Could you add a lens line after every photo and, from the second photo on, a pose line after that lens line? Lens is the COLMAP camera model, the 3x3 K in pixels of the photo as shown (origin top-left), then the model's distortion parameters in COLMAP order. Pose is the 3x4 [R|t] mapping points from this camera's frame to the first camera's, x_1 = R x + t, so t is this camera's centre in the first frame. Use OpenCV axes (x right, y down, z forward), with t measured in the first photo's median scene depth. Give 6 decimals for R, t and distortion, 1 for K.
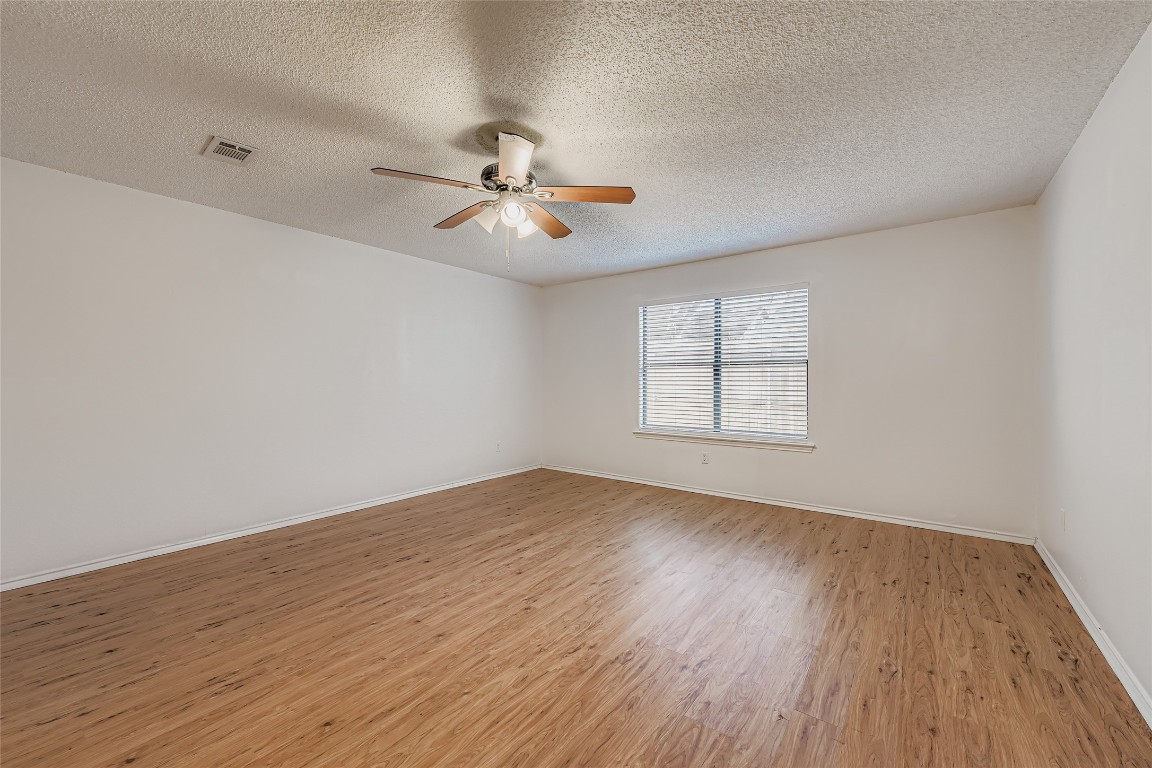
lens RADIAL K [[444.1, 0, 574.8], [0, 444.1, 379.5], [0, 0, 1]] dist [0.000552, 0.000016]
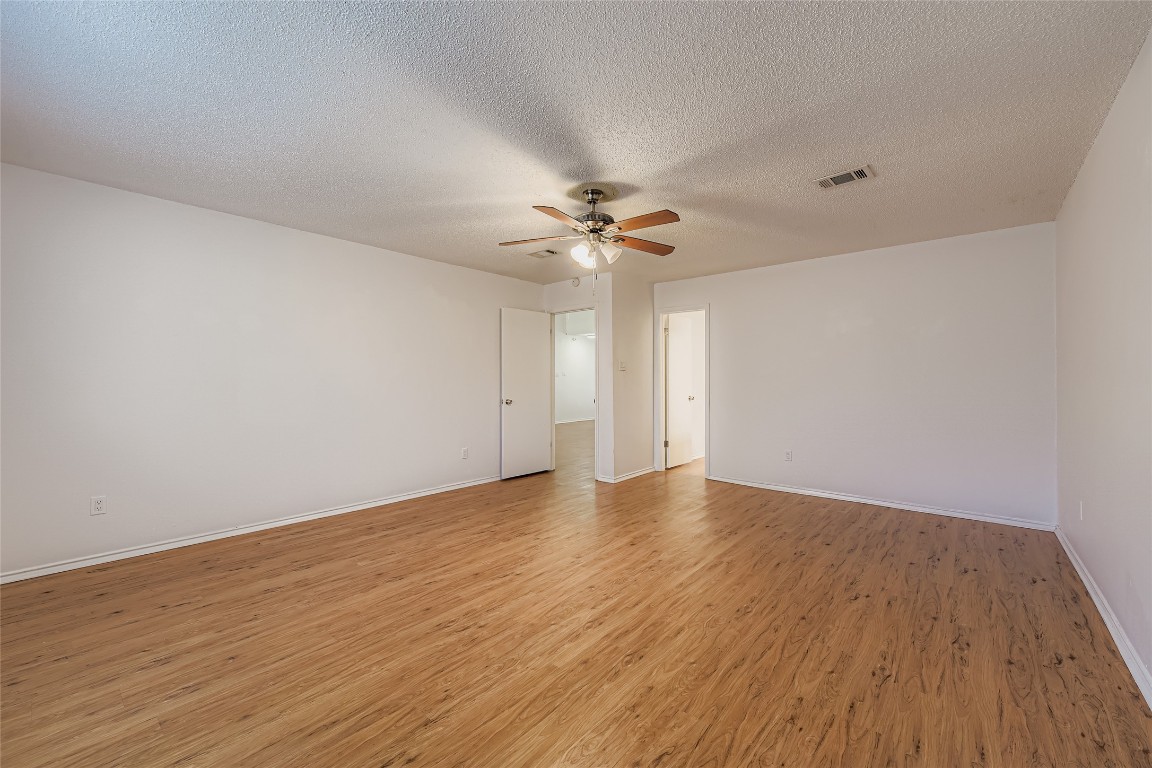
lens RADIAL K [[444.1, 0, 574.8], [0, 444.1, 379.5], [0, 0, 1]] dist [0.000552, 0.000016]
pose [[-0.998232, -0.000554, 0.059443, -0.131397], [-0.000828, 0.999989, -0.004585, 0.004021], [-0.059440, -0.004626, -0.998221, 1.745750]]
